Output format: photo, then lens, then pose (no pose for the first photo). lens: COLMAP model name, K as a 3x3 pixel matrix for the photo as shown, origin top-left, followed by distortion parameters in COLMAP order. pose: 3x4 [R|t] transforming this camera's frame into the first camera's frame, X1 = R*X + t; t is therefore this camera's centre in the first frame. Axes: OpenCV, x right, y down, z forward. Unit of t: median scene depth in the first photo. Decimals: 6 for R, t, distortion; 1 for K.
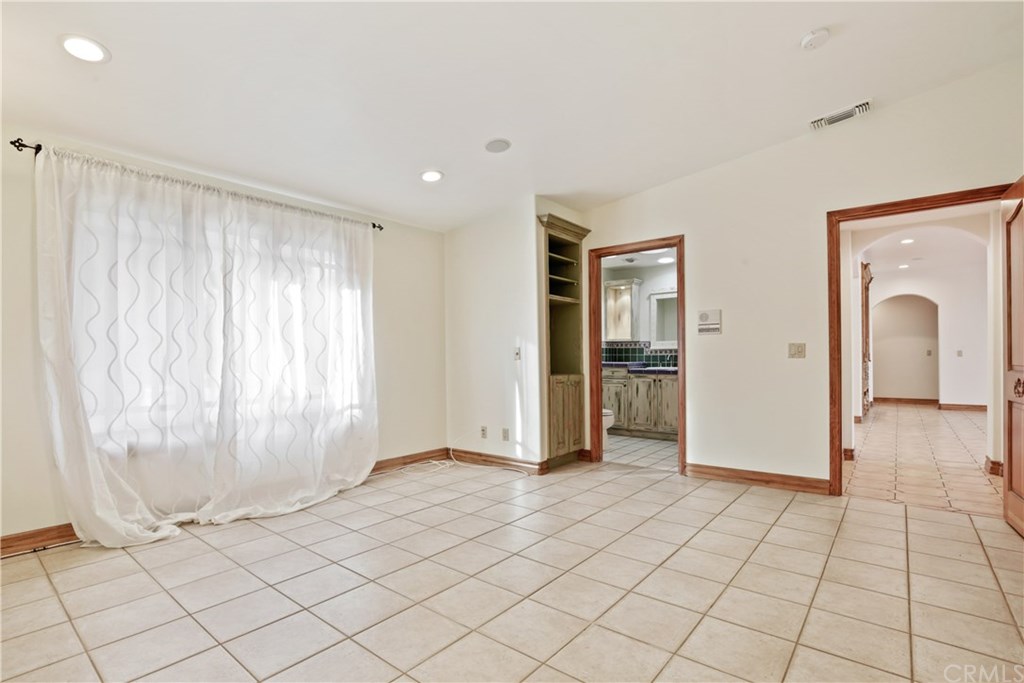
lens RADIAL K [[489.1, 0, 512.0], [0, 489.1, 352.5], [0, 0, 1]] dist [-0.027849, 0.000846]
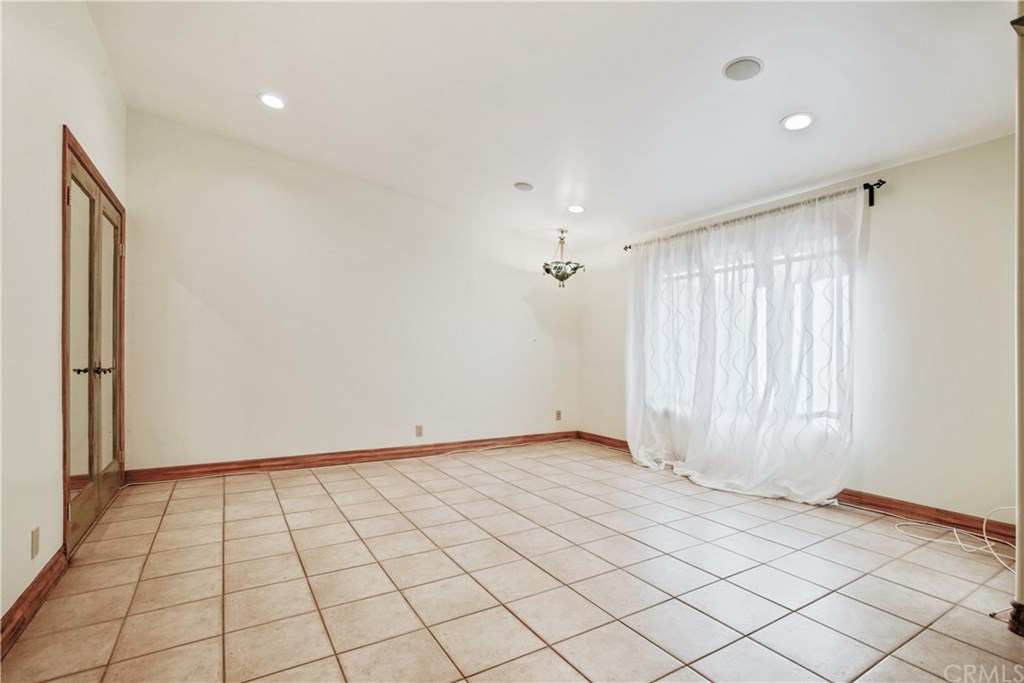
lens RADIAL K [[474.3, 0, 519.1], [0, 474.3, 349.3], [0, 0, 1]] dist [-0.018672, 0.000693]
pose [[-0.325979, -0.010437, -0.945319, 1.094373], [-0.003540, 0.999946, -0.009820, 0.013298], [0.945370, 0.000145, -0.325998, 1.329539]]
